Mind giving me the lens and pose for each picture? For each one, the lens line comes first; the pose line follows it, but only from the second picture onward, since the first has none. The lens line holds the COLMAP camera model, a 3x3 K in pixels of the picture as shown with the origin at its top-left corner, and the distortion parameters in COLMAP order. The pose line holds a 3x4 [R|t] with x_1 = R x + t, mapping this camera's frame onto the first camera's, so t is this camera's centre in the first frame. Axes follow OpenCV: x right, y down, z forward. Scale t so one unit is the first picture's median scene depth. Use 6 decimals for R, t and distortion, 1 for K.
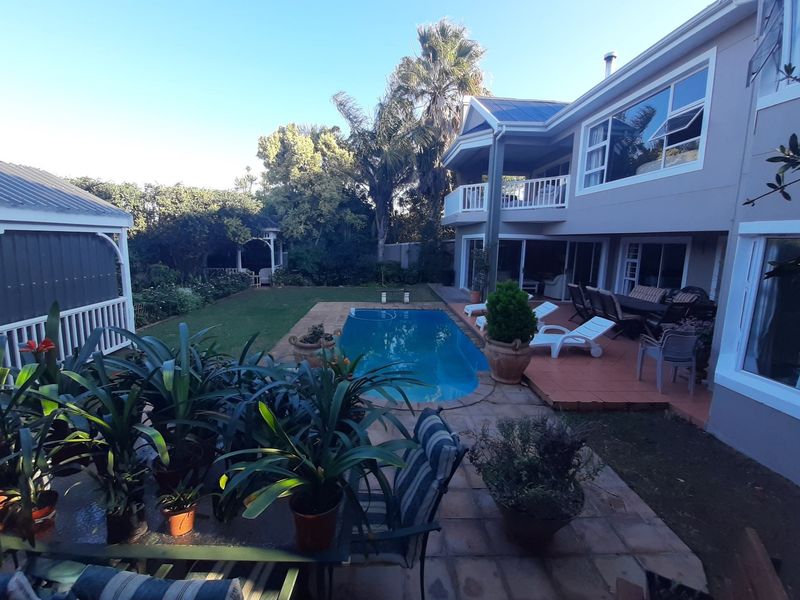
lens RADIAL K [[351.4, 0, 397.2], [0, 351.4, 294.8], [0, 0, 1]] dist [0.016758, -0.014079]
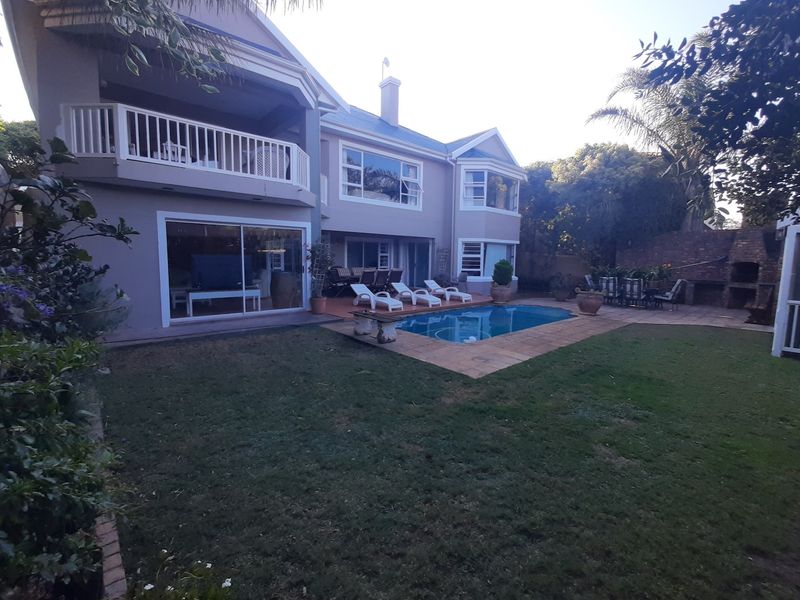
lens RADIAL K [[351.4, 0, 397.2], [0, 351.4, 294.8], [0, 0, 1]] dist [0.016758, -0.014079]
pose [[-0.621507, -0.120603, 0.774070, -0.510052], [0.087849, 0.971118, 0.221839, -0.184305], [-0.778467, 0.205876, -0.592962, 1.414187]]
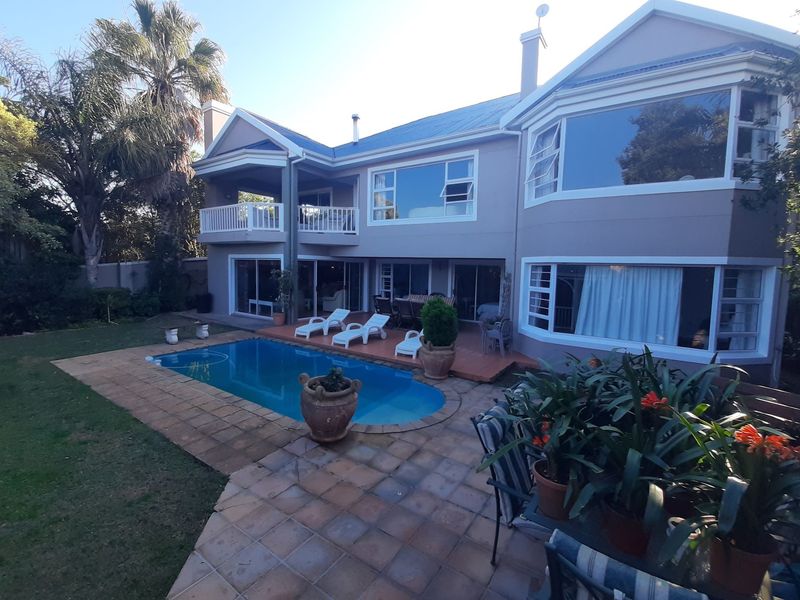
lens RADIAL K [[351.4, 0, 397.2], [0, 351.4, 294.8], [0, 0, 1]] dist [0.016758, -0.014079]
pose [[0.605969, -0.074413, 0.792000, -0.365062], [0.112590, 0.993615, 0.007211, -0.034063], [-0.787480, 0.084802, 0.610478, 0.166934]]
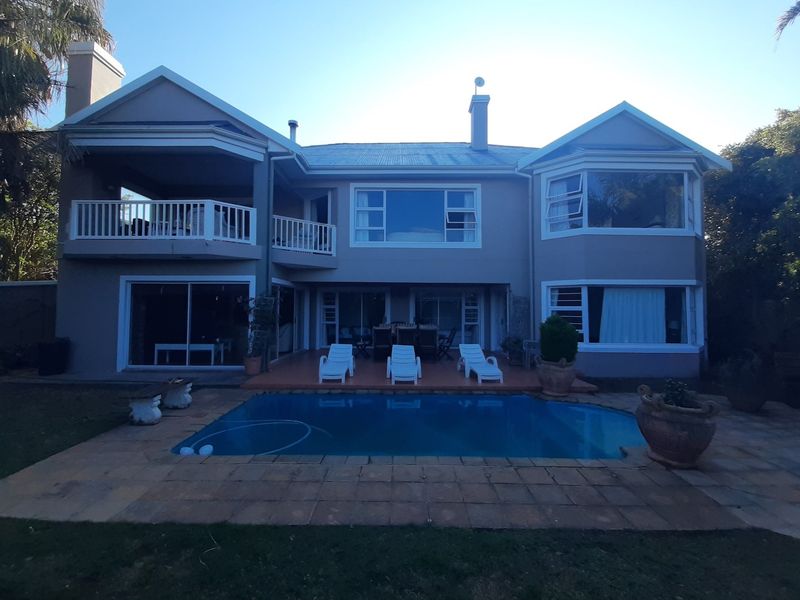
lens RADIAL K [[351.4, 0, 397.2], [0, 351.4, 294.8], [0, 0, 1]] dist [0.016758, -0.014079]
pose [[0.058016, 0.007512, 0.998287, -0.481916], [0.148433, 0.988792, -0.016067, -0.084271], [-0.987219, 0.149111, 0.056251, 0.713438]]
